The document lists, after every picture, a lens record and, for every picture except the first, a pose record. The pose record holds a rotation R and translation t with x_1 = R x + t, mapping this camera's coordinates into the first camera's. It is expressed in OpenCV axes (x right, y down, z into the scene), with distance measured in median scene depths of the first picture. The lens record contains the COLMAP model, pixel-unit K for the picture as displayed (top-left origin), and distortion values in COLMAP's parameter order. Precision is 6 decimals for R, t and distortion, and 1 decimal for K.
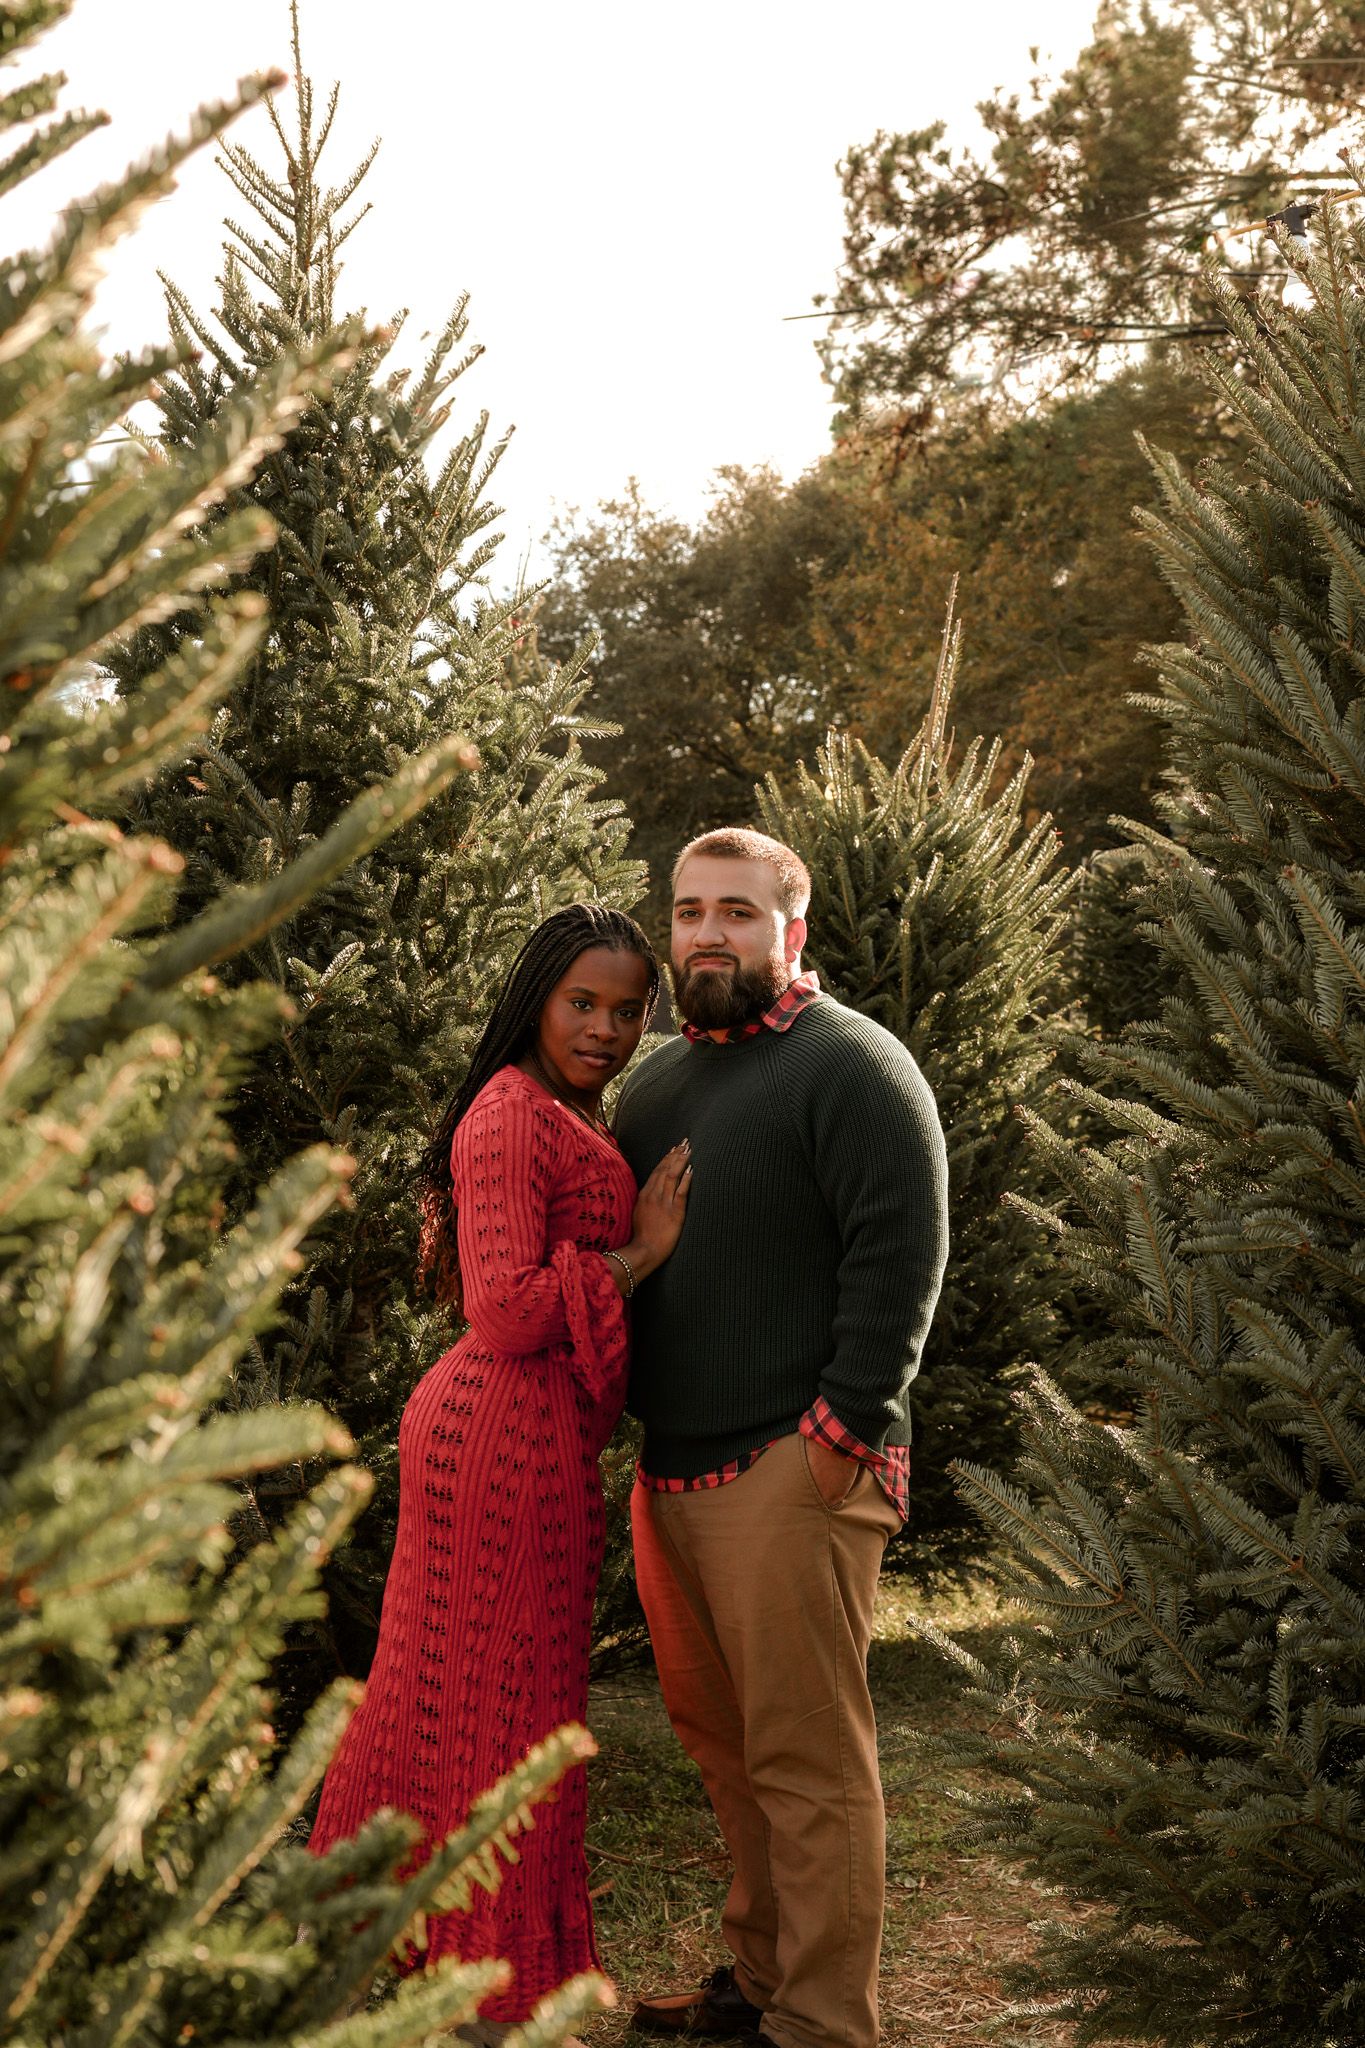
lens RADIAL K [[2922.8, 0, 678.2], [0, 2922.8, 1028.0], [0, 0, 1]] dist [0.299626, 0.000000]
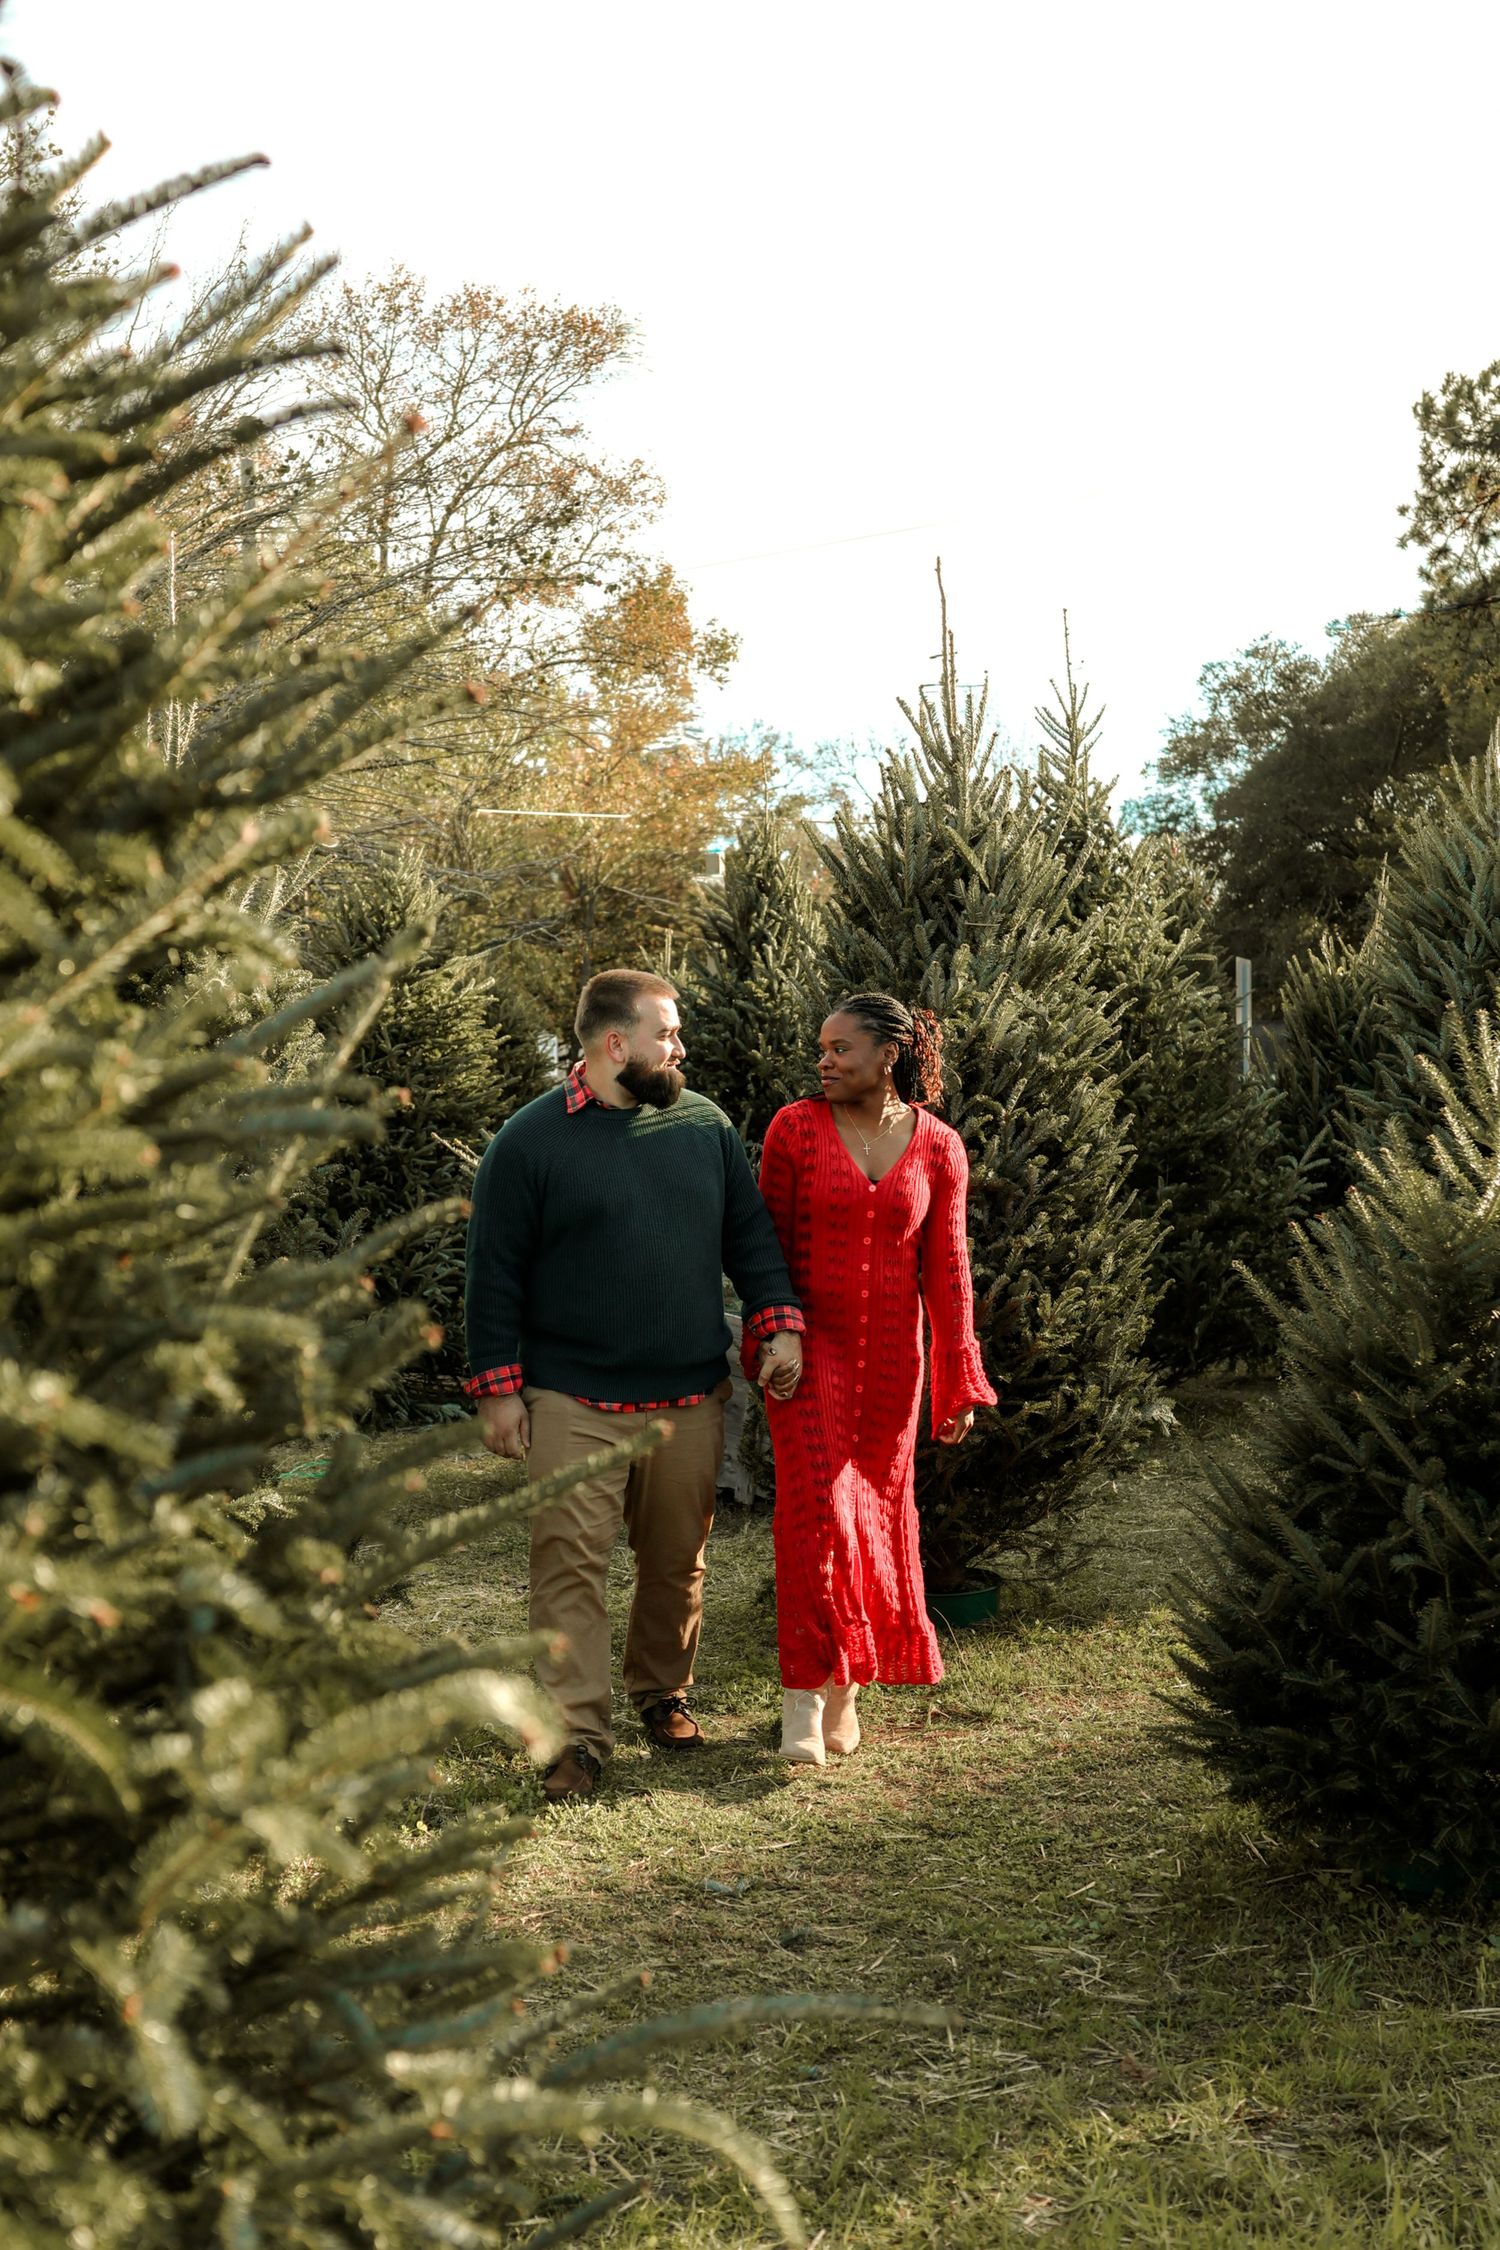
lens RADIAL K [[2545.3, 0, 747.1], [0, 2545.3, 1126.6], [0, 0, 1]] dist [-0.137619, 0.000000]
pose [[0.973258, -0.026548, -0.228174, 0.009809], [0.031181, 0.999374, 0.016722, -0.001416], [0.227587, -0.023389, 0.973477, -0.138888]]
